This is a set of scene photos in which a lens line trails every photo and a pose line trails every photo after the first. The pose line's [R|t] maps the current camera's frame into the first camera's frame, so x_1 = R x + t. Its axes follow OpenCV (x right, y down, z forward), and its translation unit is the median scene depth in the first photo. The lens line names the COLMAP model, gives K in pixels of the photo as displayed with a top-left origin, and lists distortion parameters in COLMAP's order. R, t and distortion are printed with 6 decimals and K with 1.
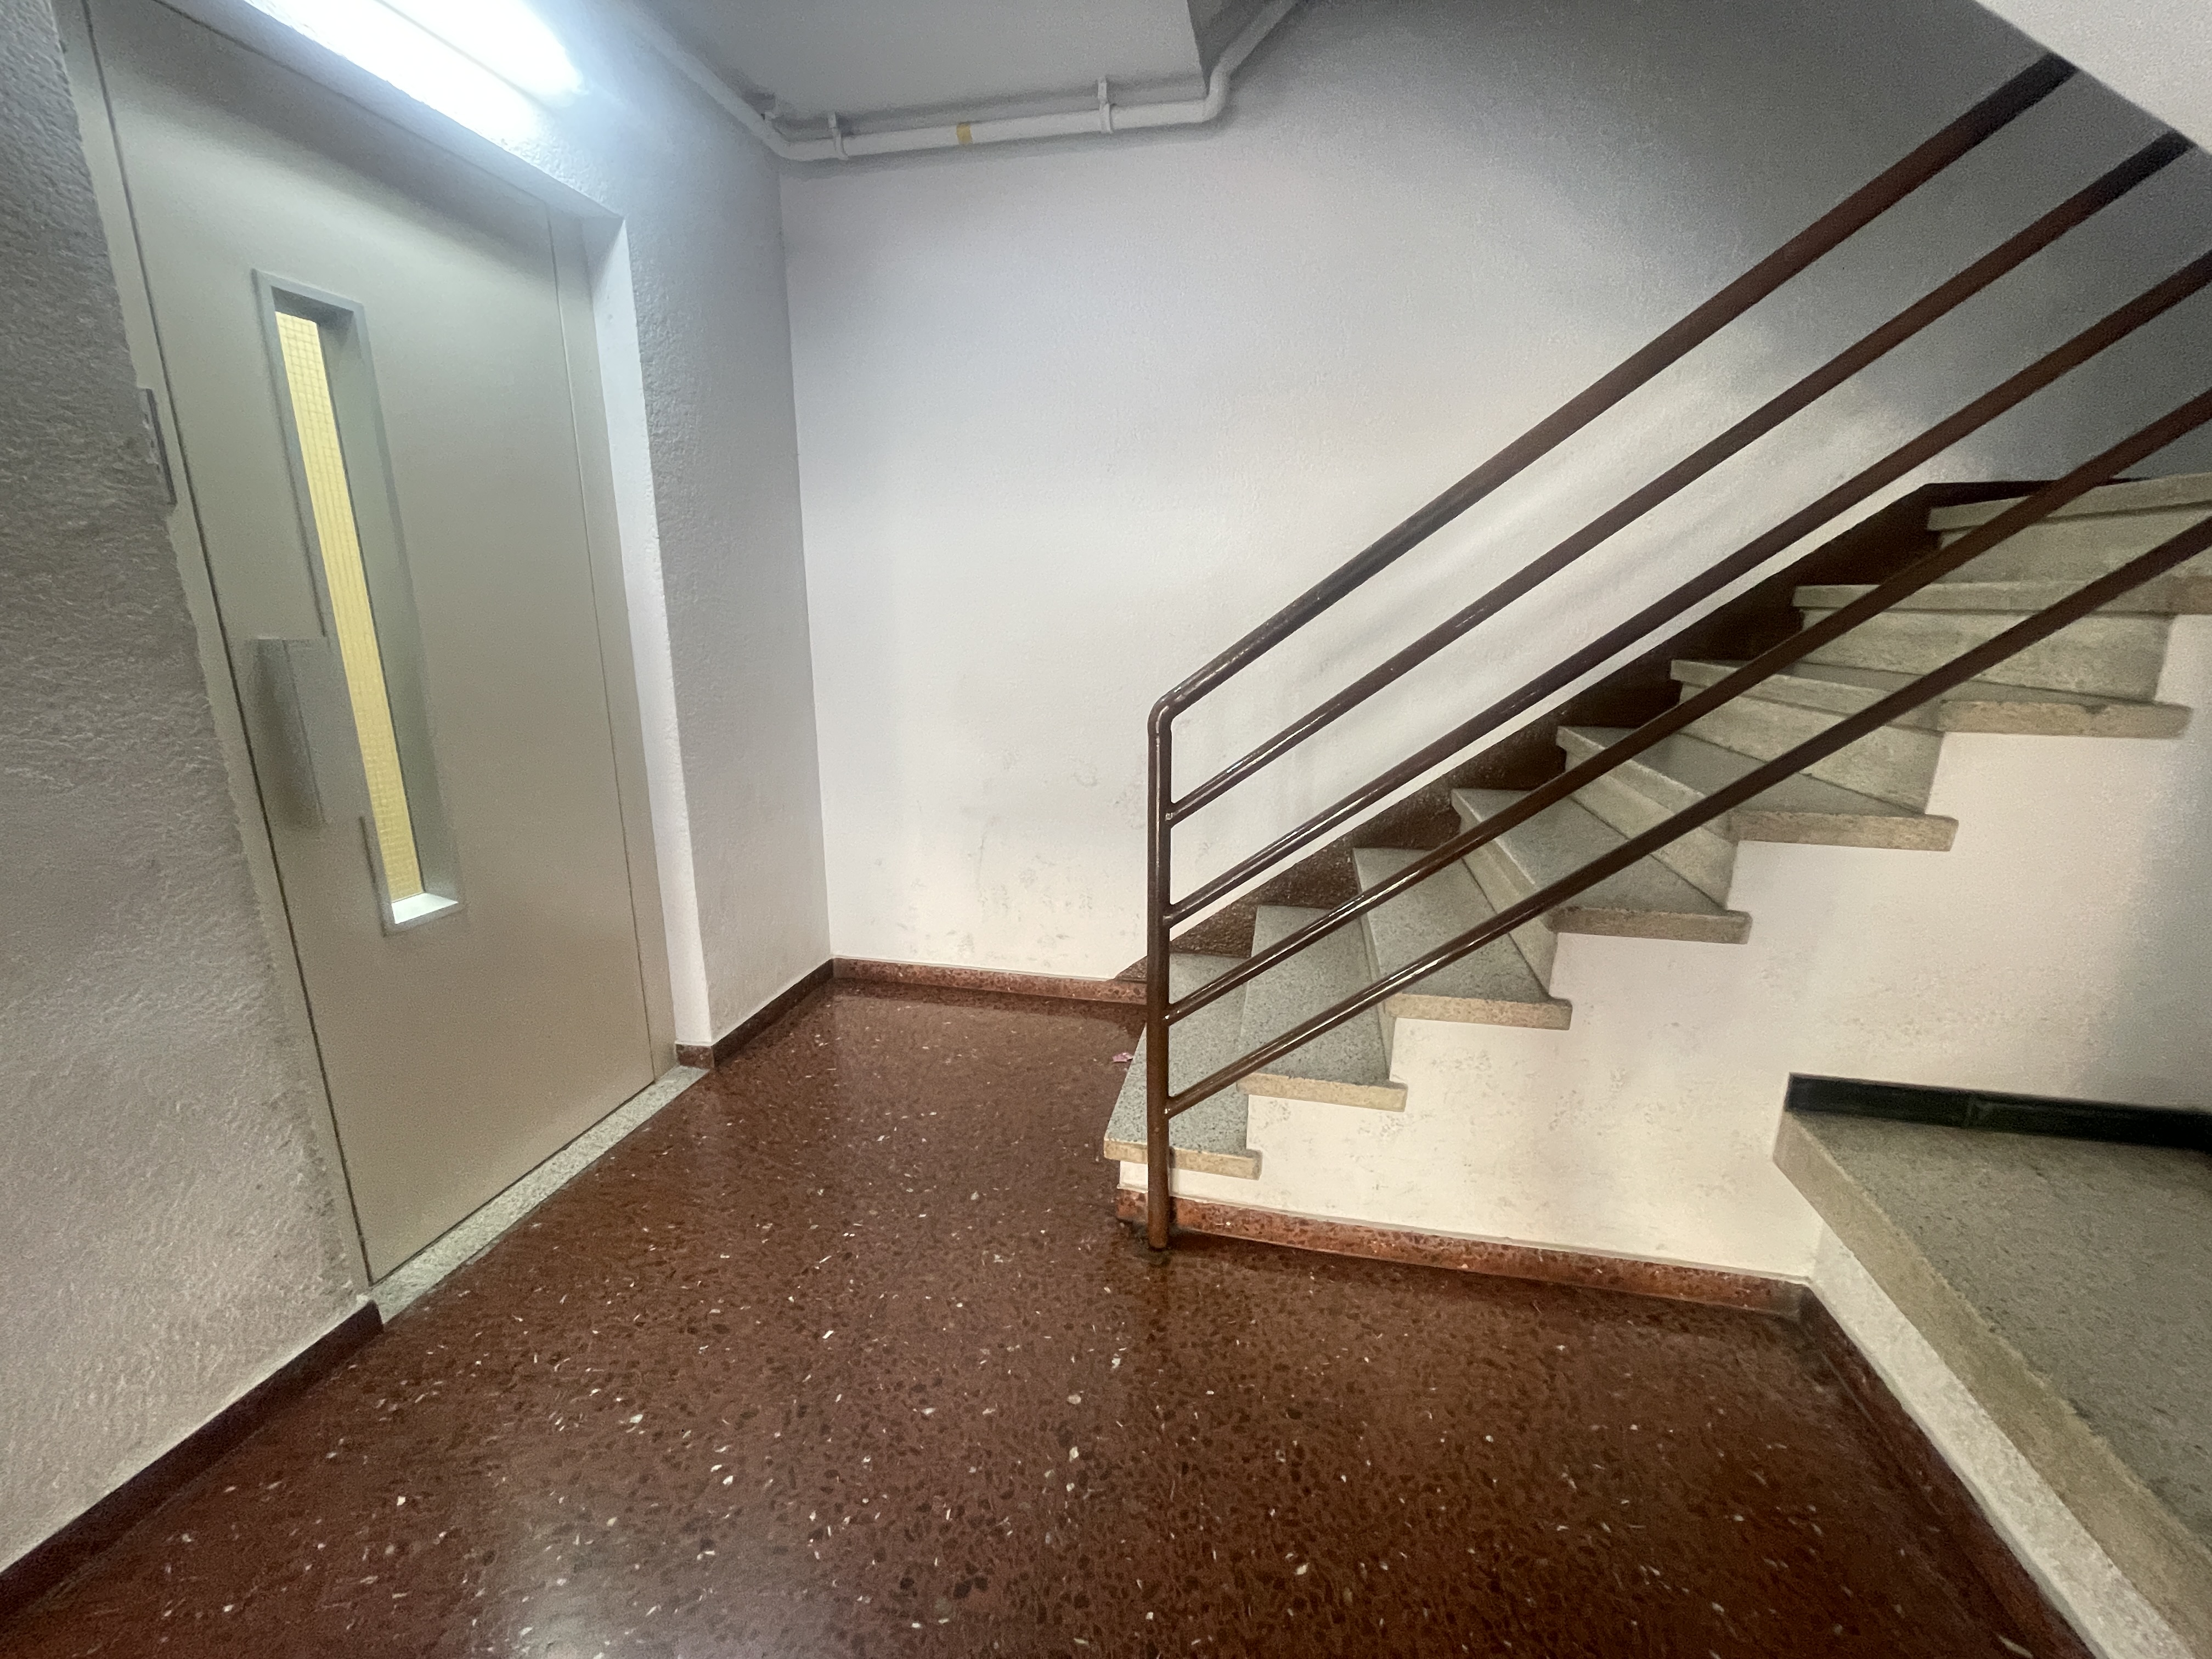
lens RADIAL K [[892.2, 0, 1106.0], [0, 892.2, 829.5], [0, 0, 1]] dist [0.000238, -0.000013]
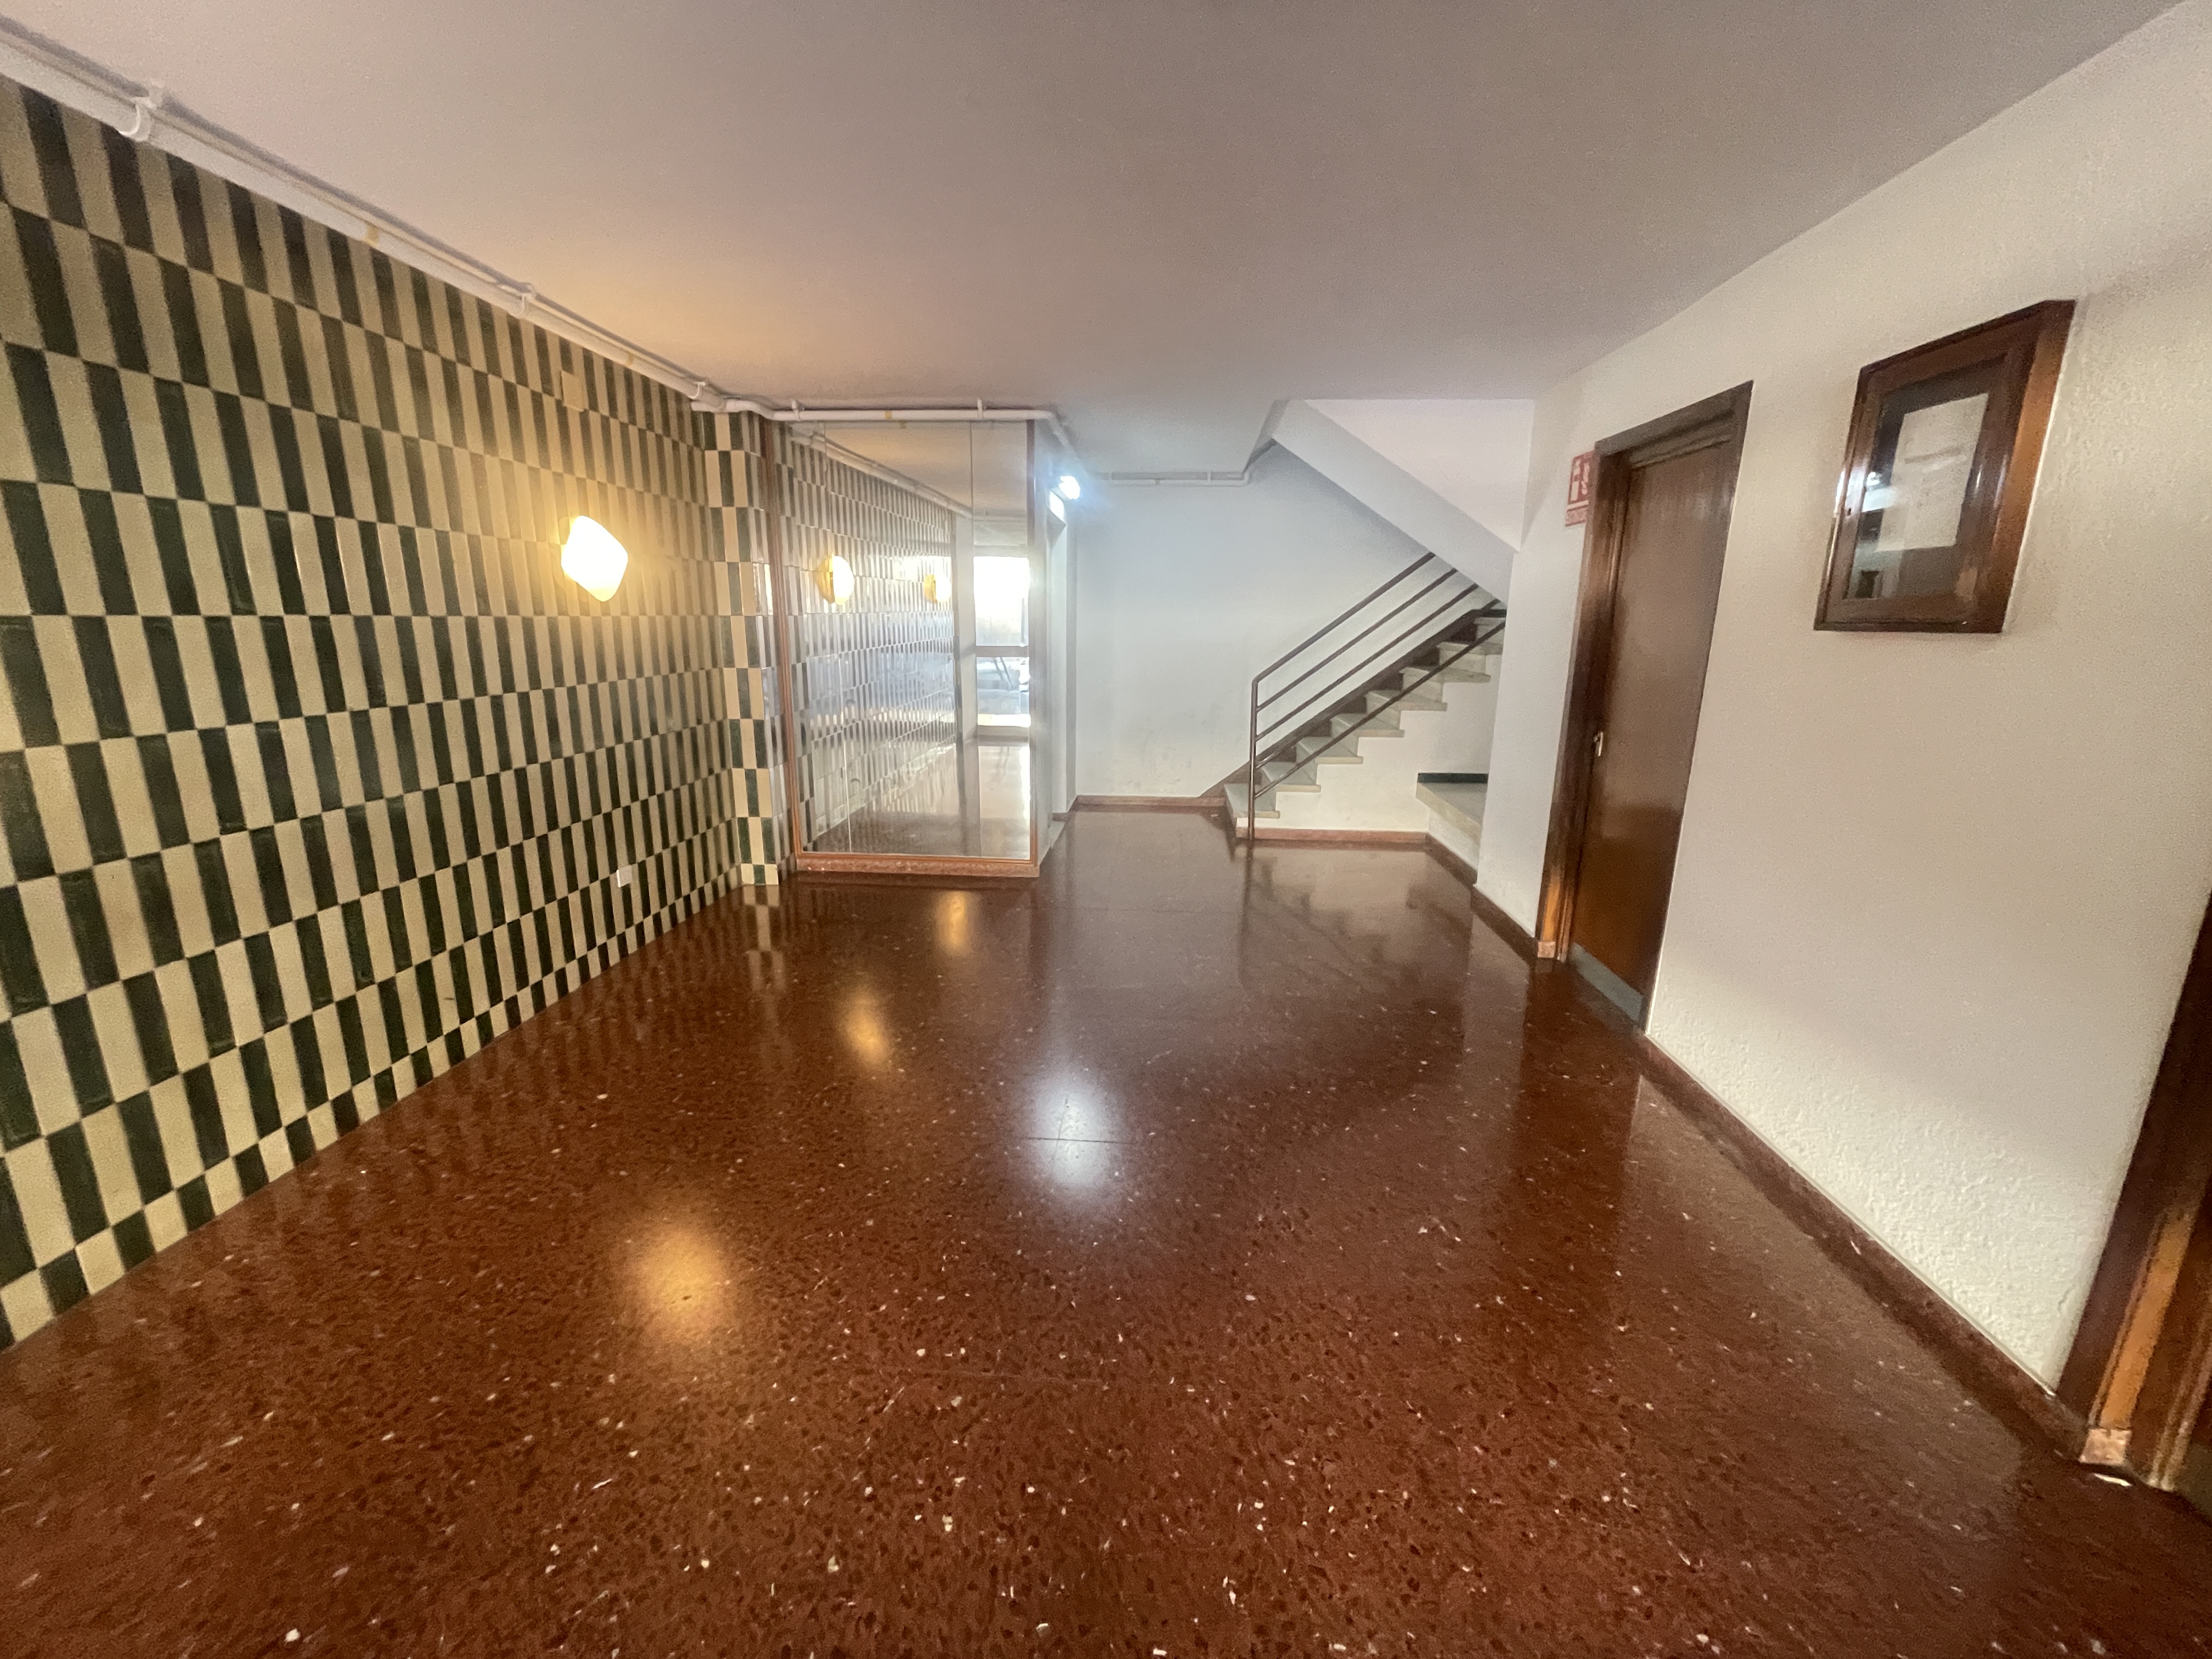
lens RADIAL K [[892.2, 0, 1106.0], [0, 892.2, 829.5], [0, 0, 1]] dist [0.000238, -0.000013]
pose [[0.989760, -0.035918, 0.138151, -0.911259], [0.038207, 0.999173, -0.013948, 0.435225], [-0.137536, 0.019083, 0.990313, -2.176514]]
